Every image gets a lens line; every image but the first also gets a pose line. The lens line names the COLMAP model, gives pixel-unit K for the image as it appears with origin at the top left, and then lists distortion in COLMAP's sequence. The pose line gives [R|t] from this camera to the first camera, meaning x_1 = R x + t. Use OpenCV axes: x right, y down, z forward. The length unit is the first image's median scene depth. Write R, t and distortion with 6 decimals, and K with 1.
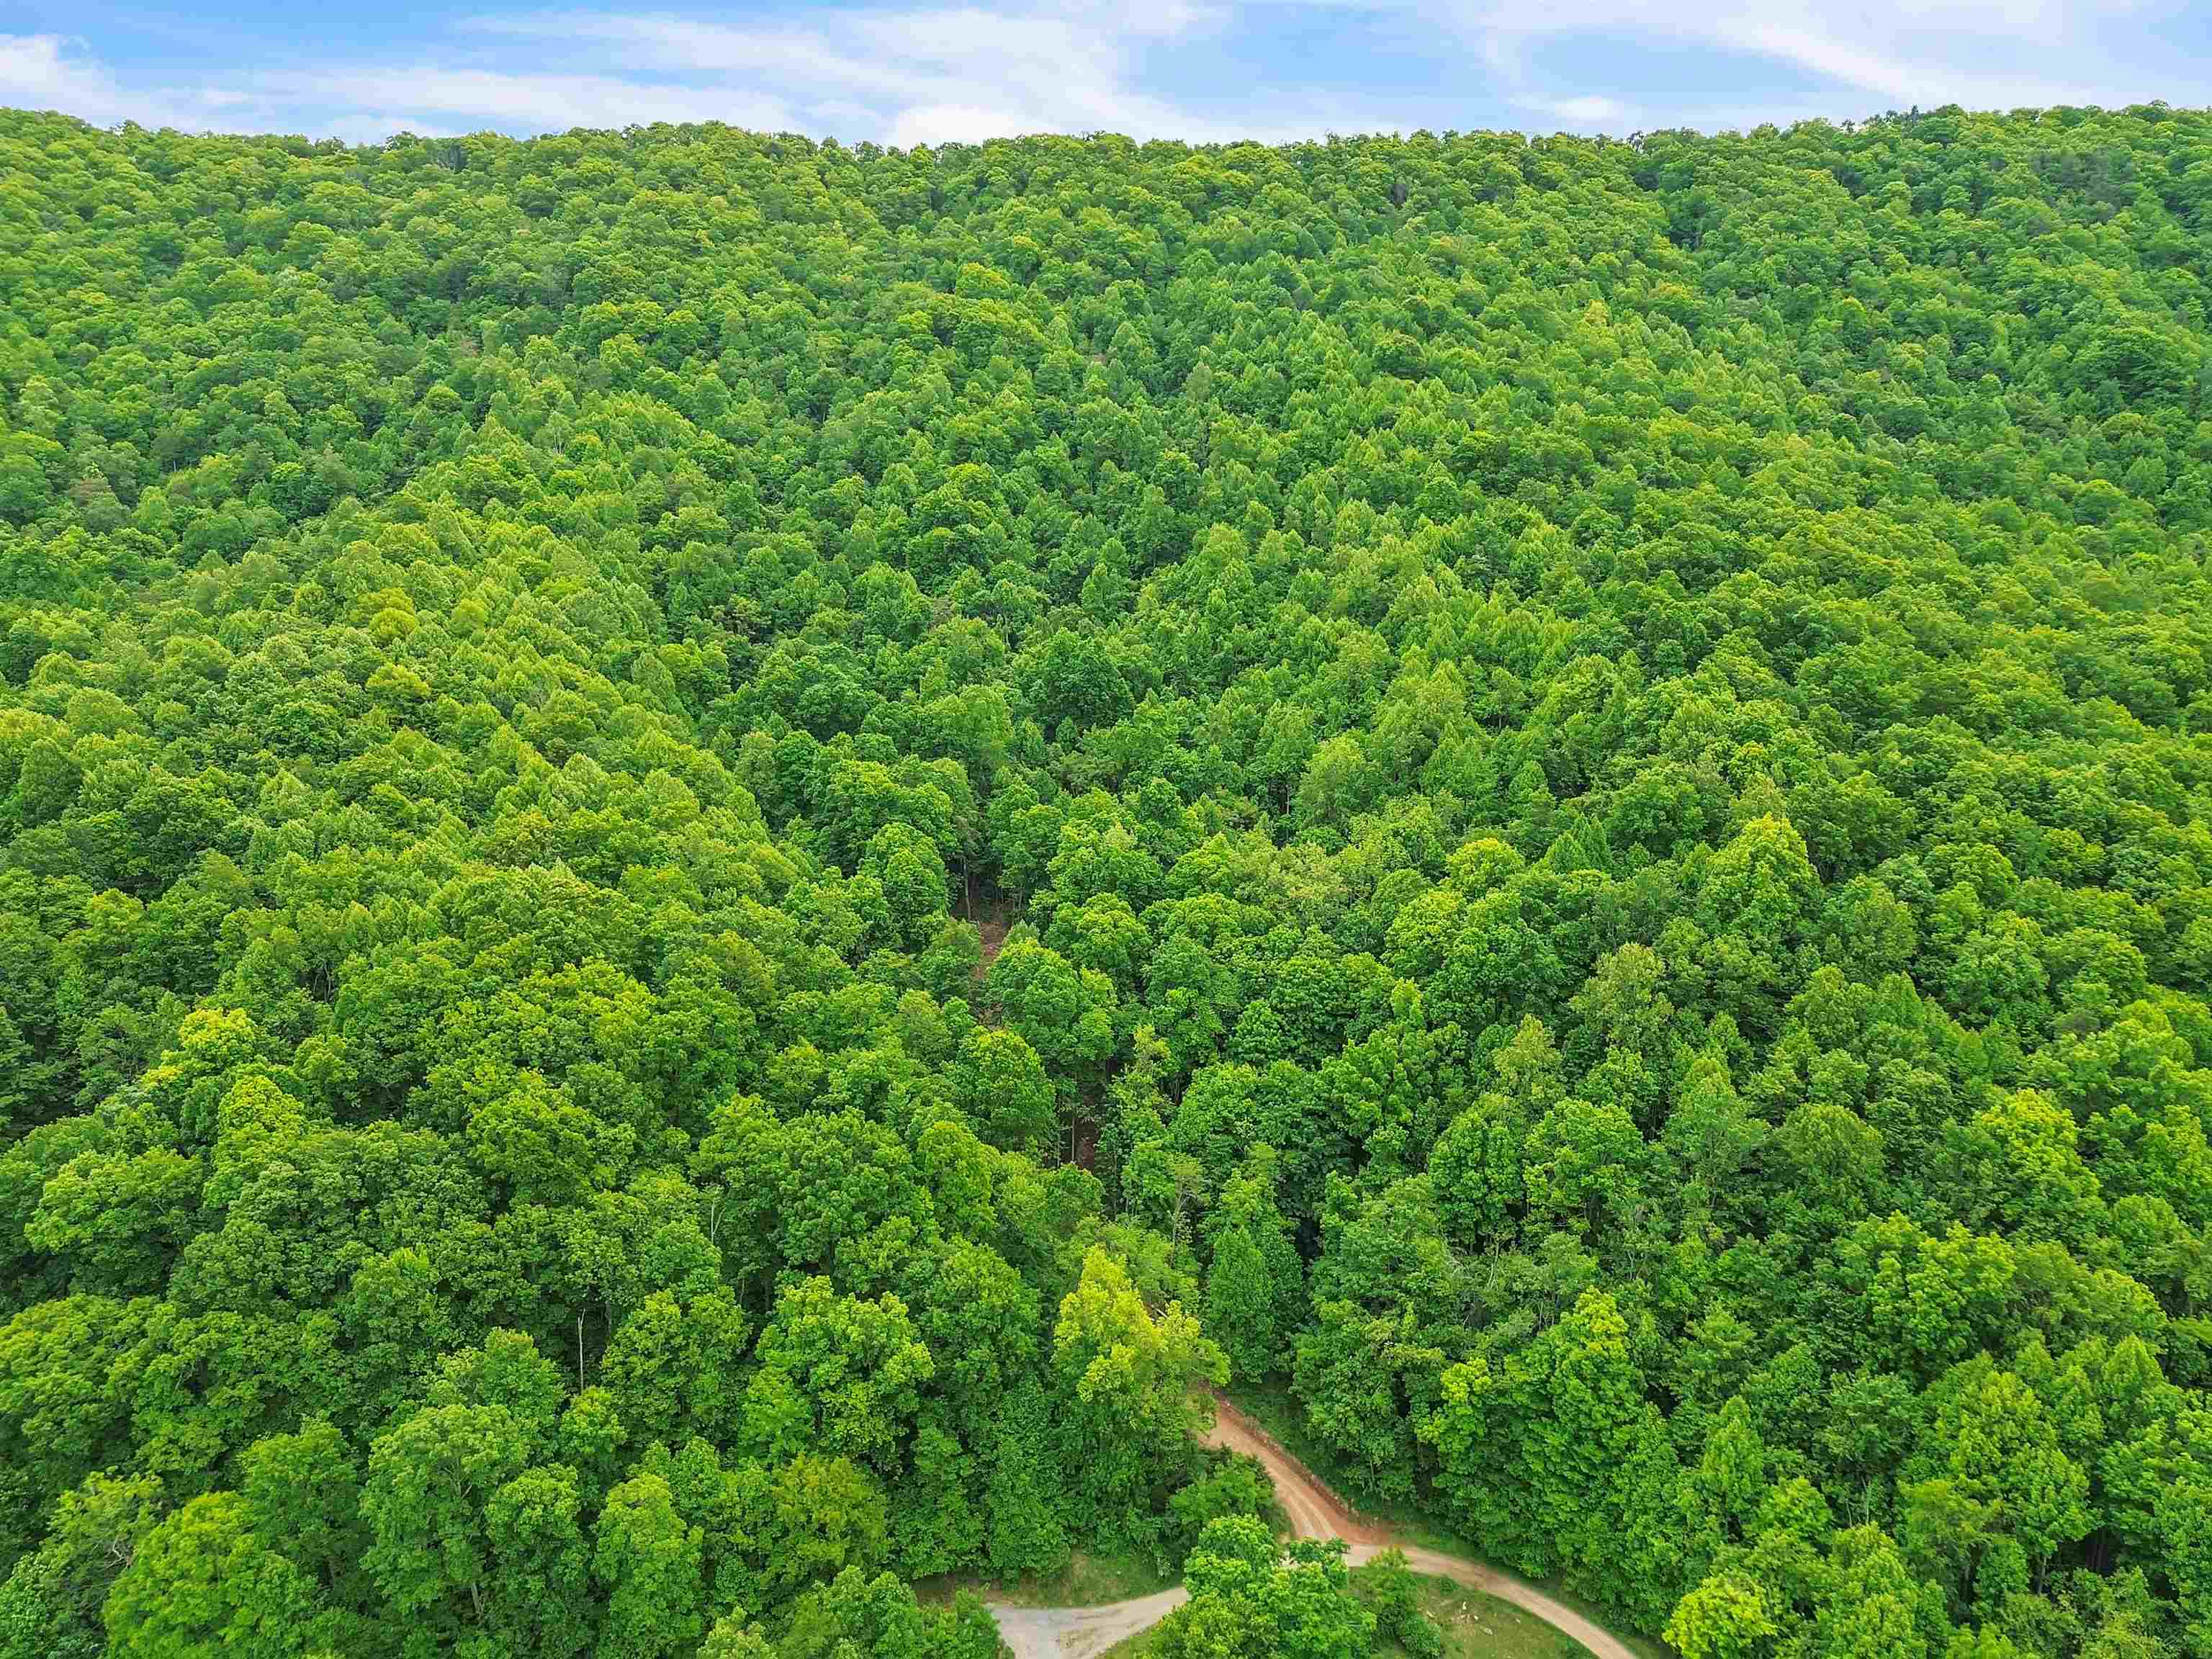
lens RADIAL K [[1569.2, 0, 1113.8], [0, 1569.2, 837.2], [0, 0, 1]] dist [0.059408, -0.048843]
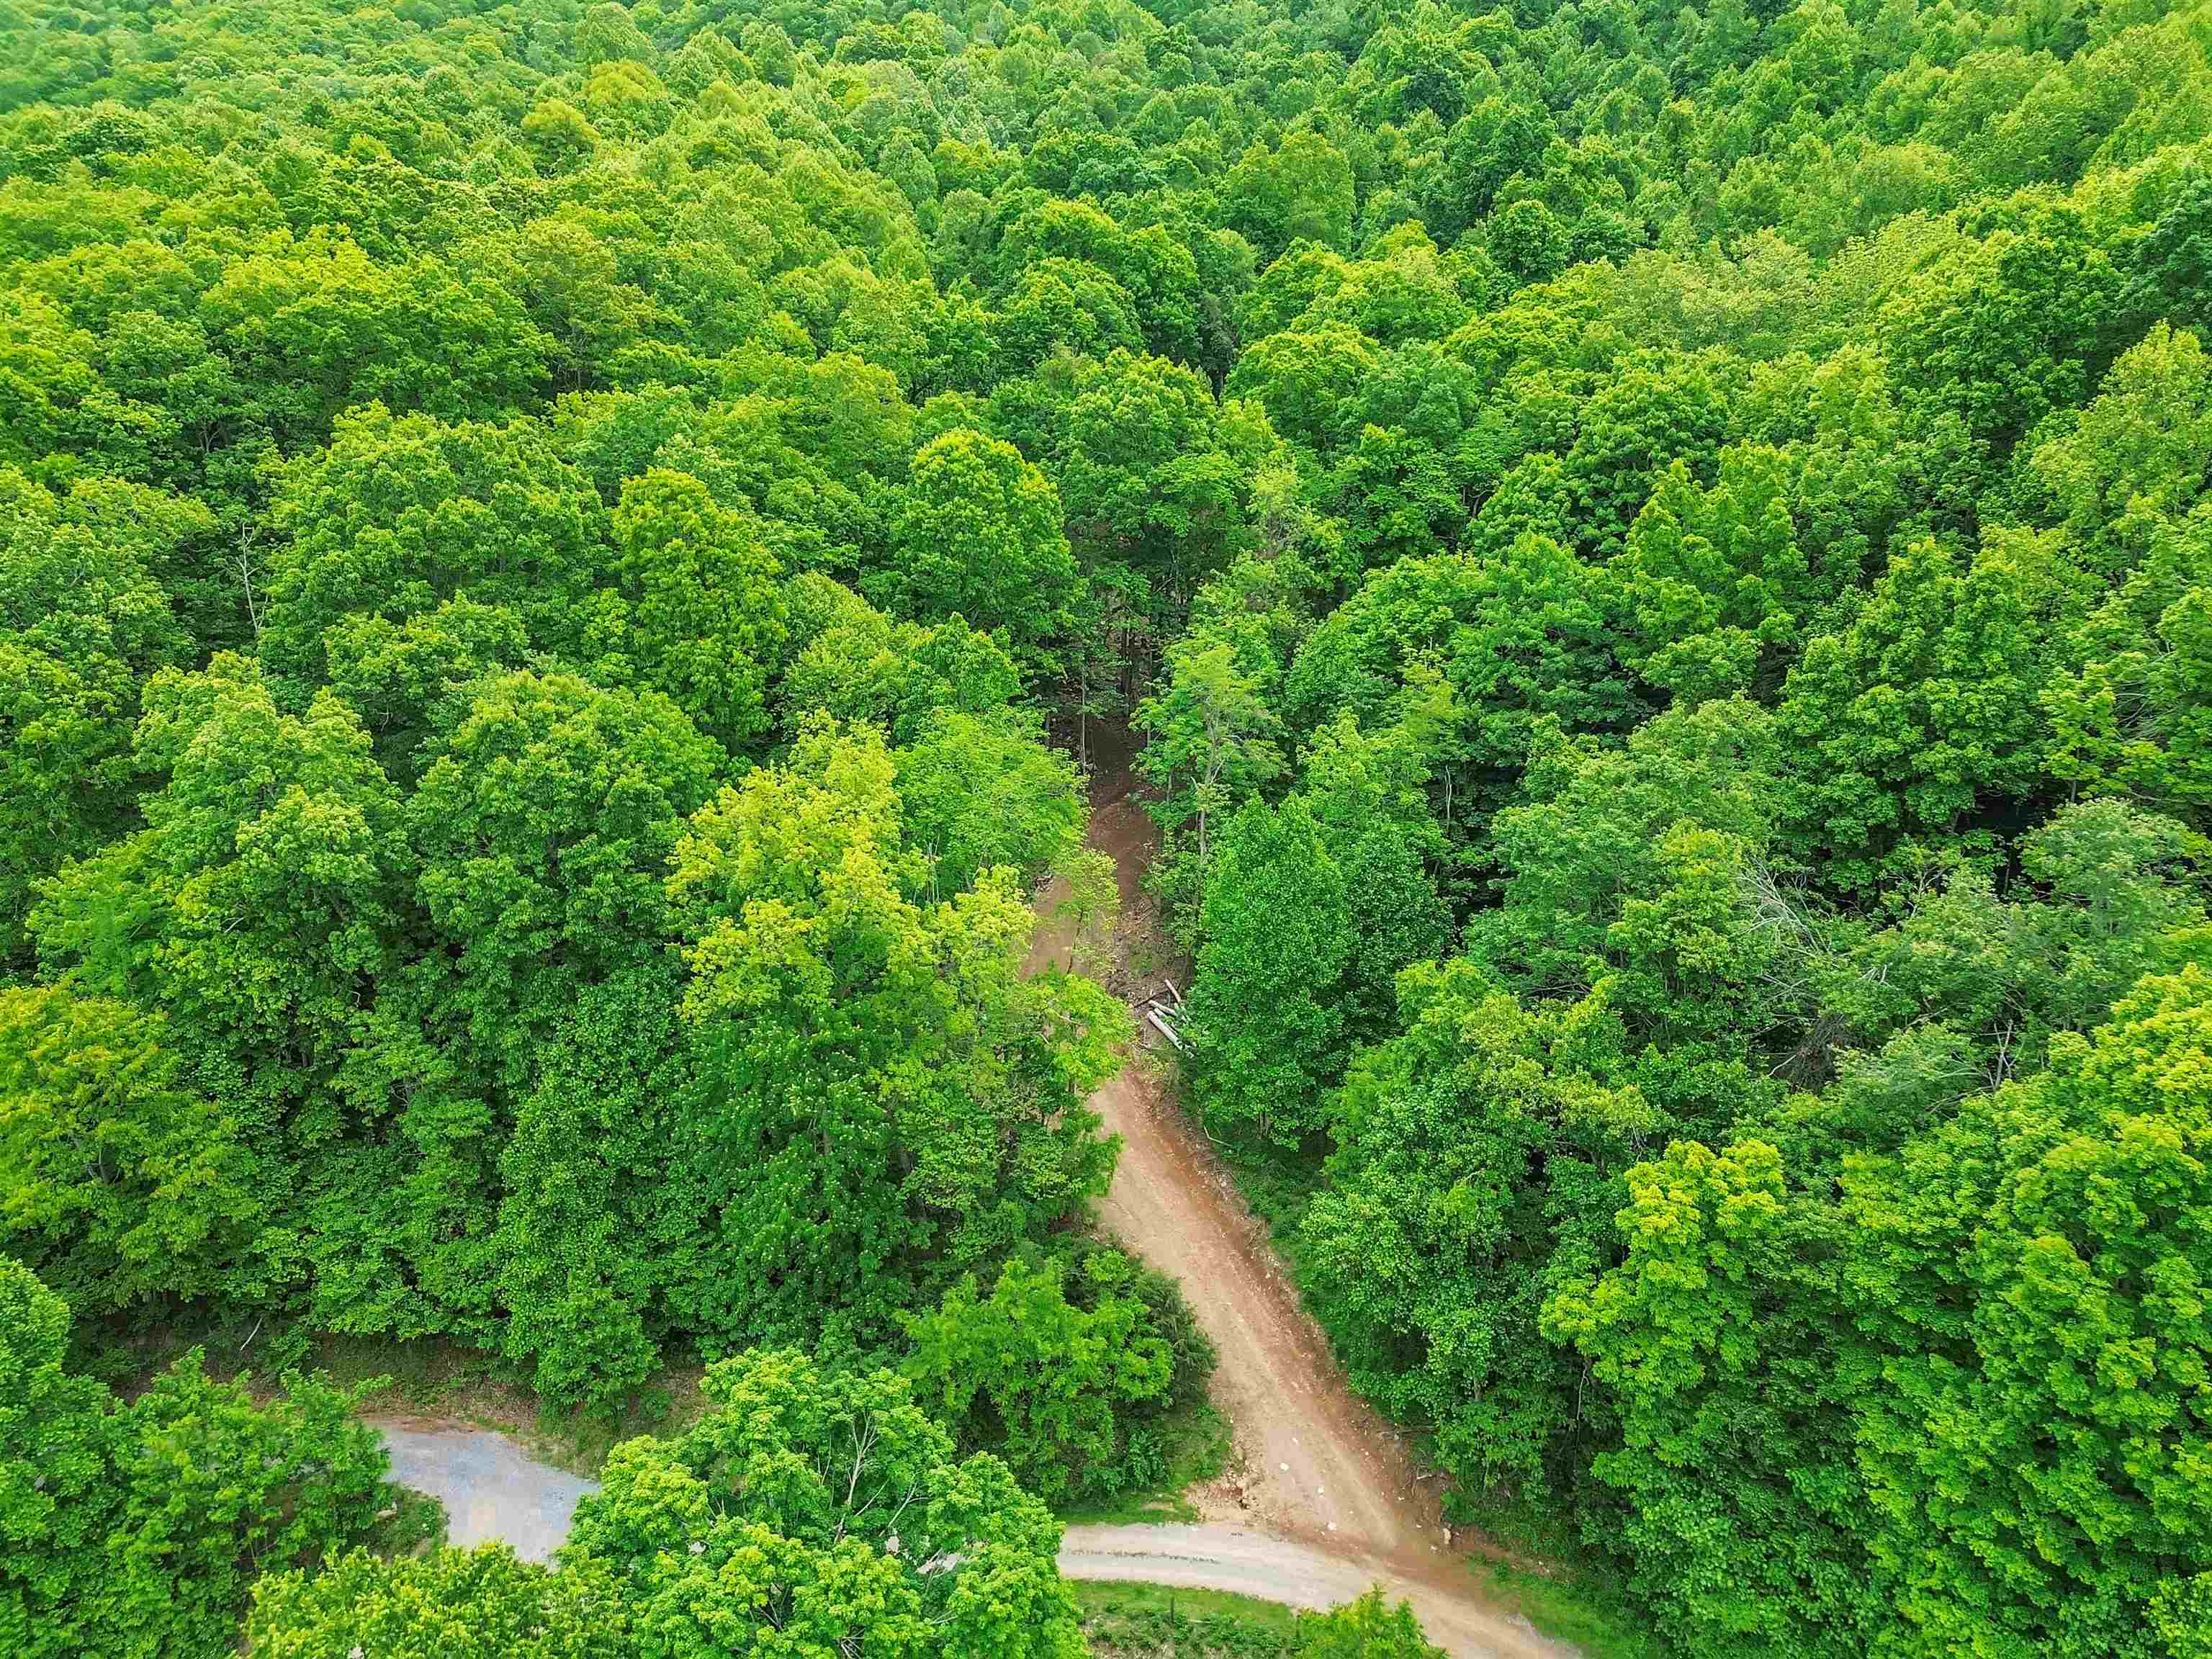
lens RADIAL K [[1569.2, 0, 1127.2], [0, 1569.2, 826.4], [0, 0, 1]] dist [0.059408, -0.048843]
pose [[0.915038, 0.133222, -0.380733, 0.169911], [-0.115115, 0.990879, 0.070056, 0.191496], [0.386593, -0.020276, 0.922028, 0.481614]]
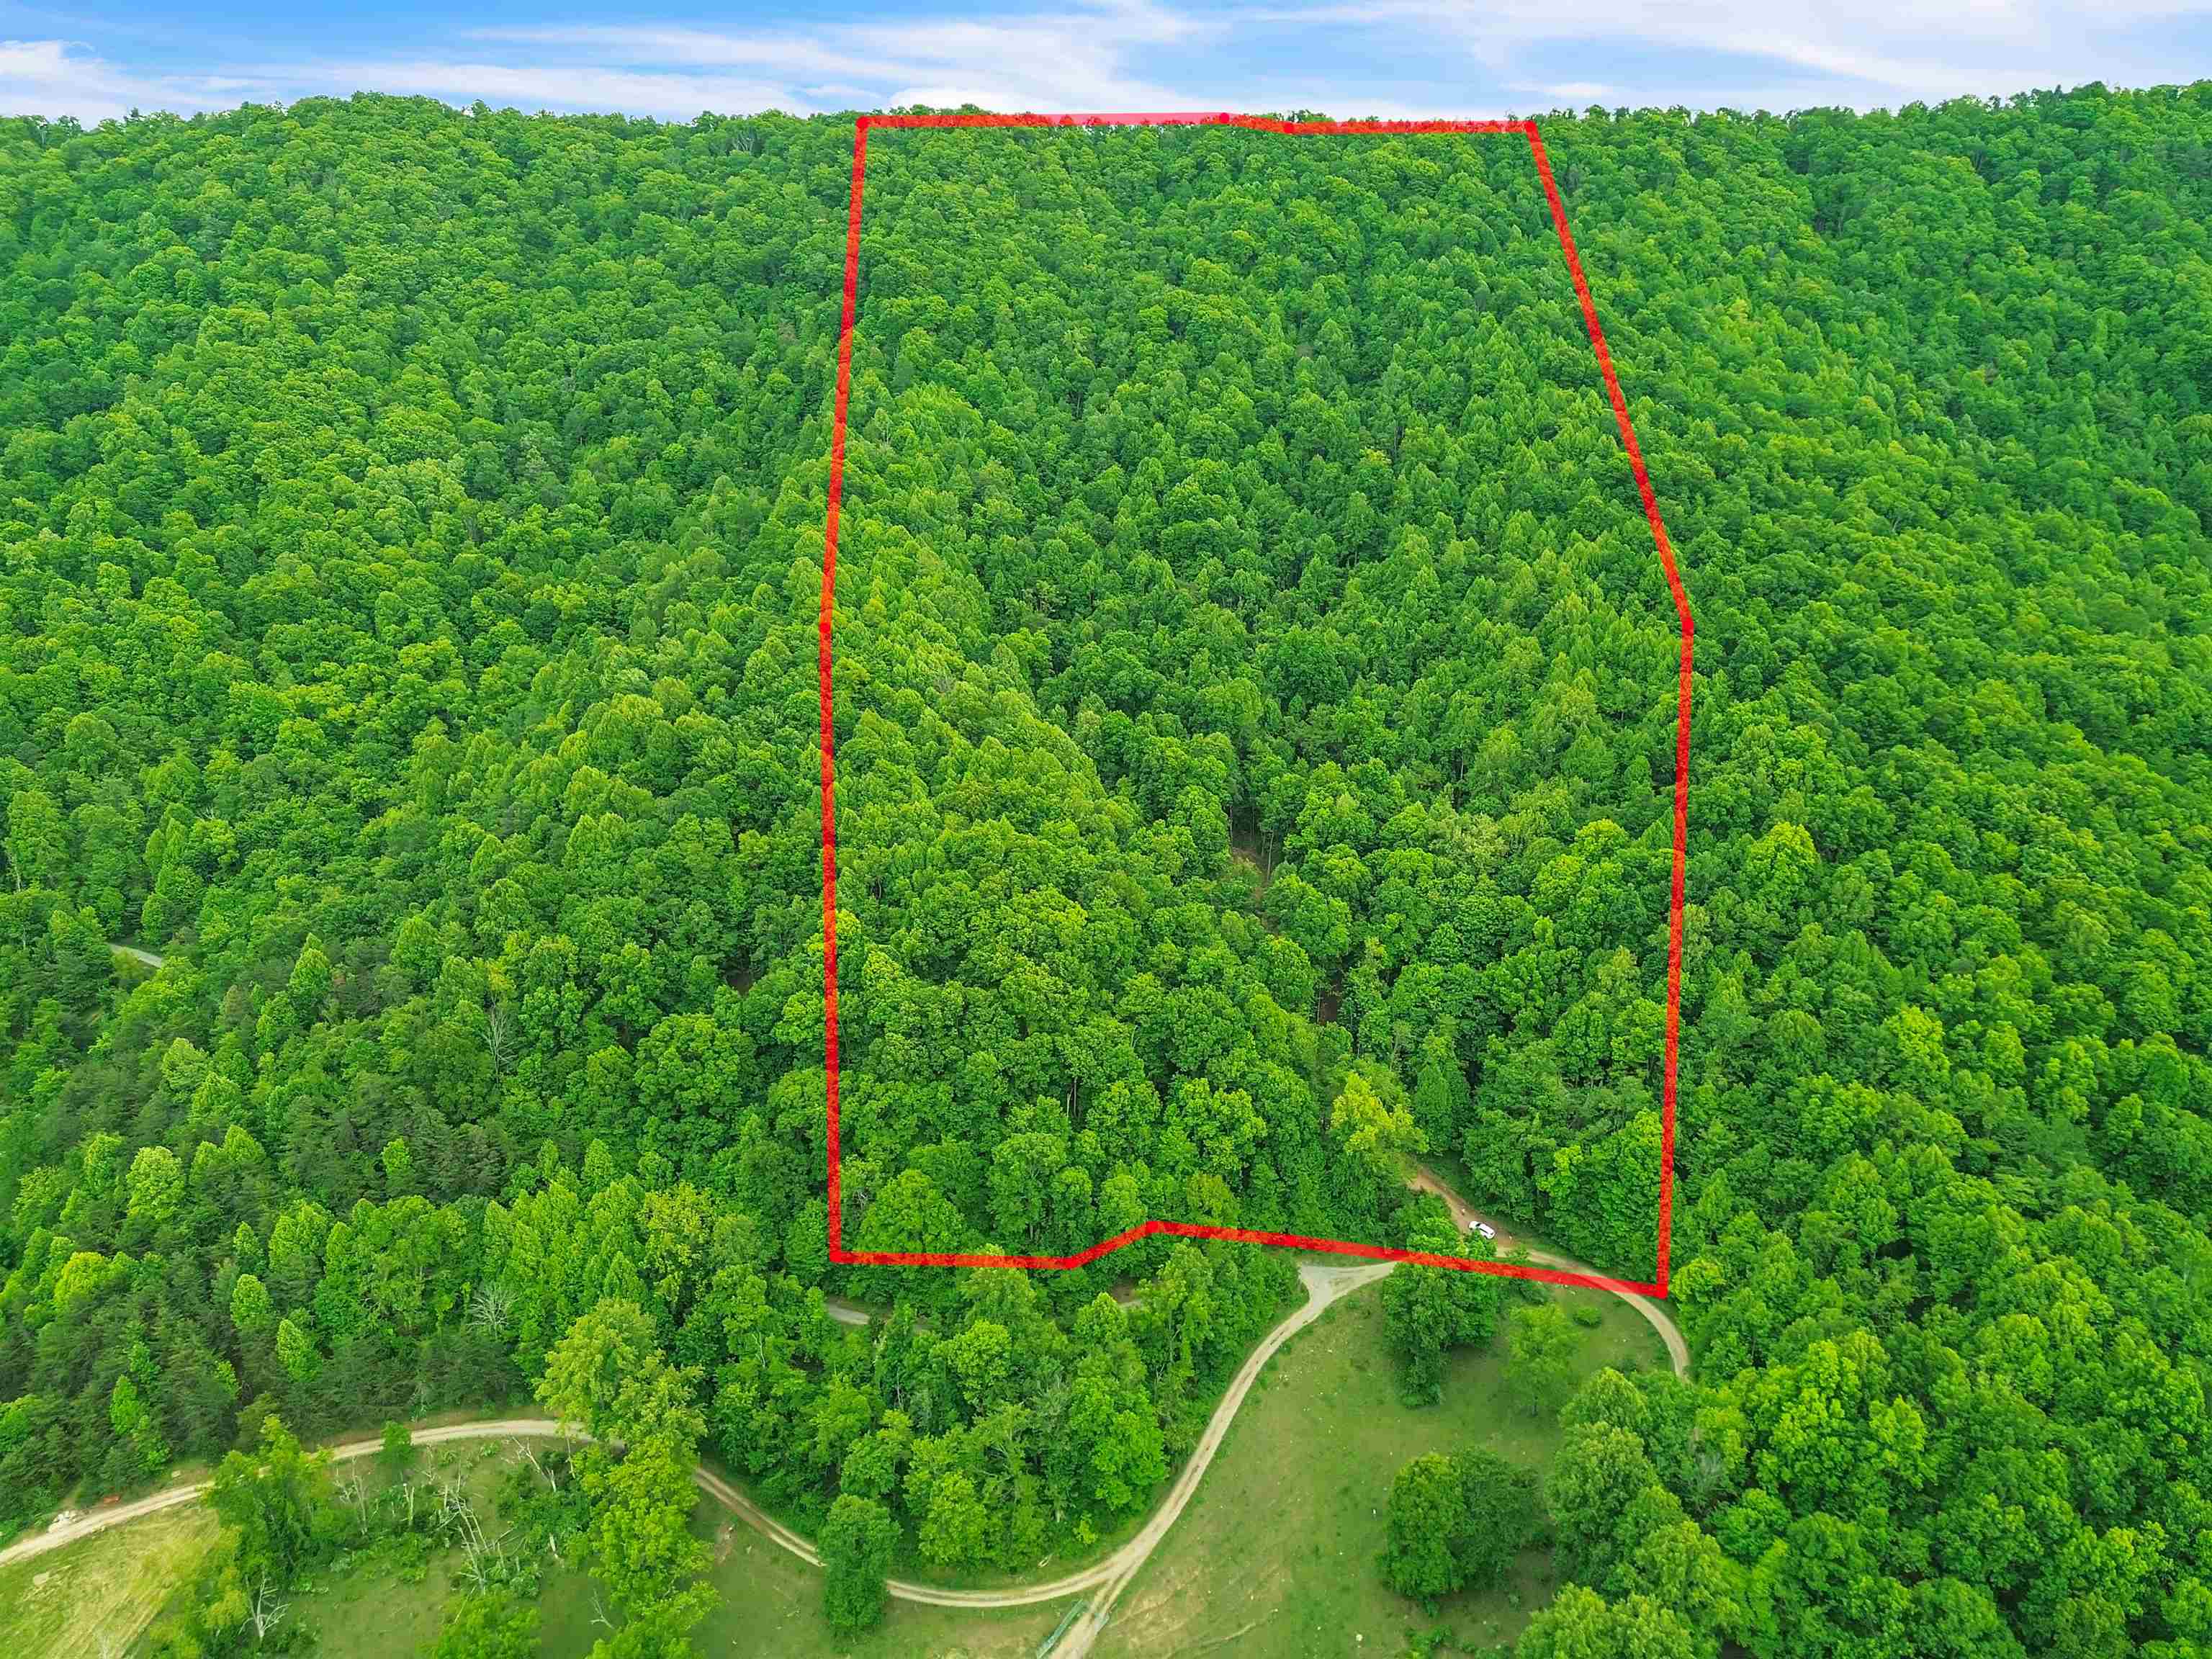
lens RADIAL K [[1569.2, 0, 1113.6], [0, 1569.2, 834.4], [0, 0, 1]] dist [0.059408, -0.048843]
pose [[0.996478, 0.037173, -0.075164, -0.117109], [-0.029406, 0.994358, 0.101920, -0.127211], [0.078529, -0.099351, 0.991949, -0.538471]]
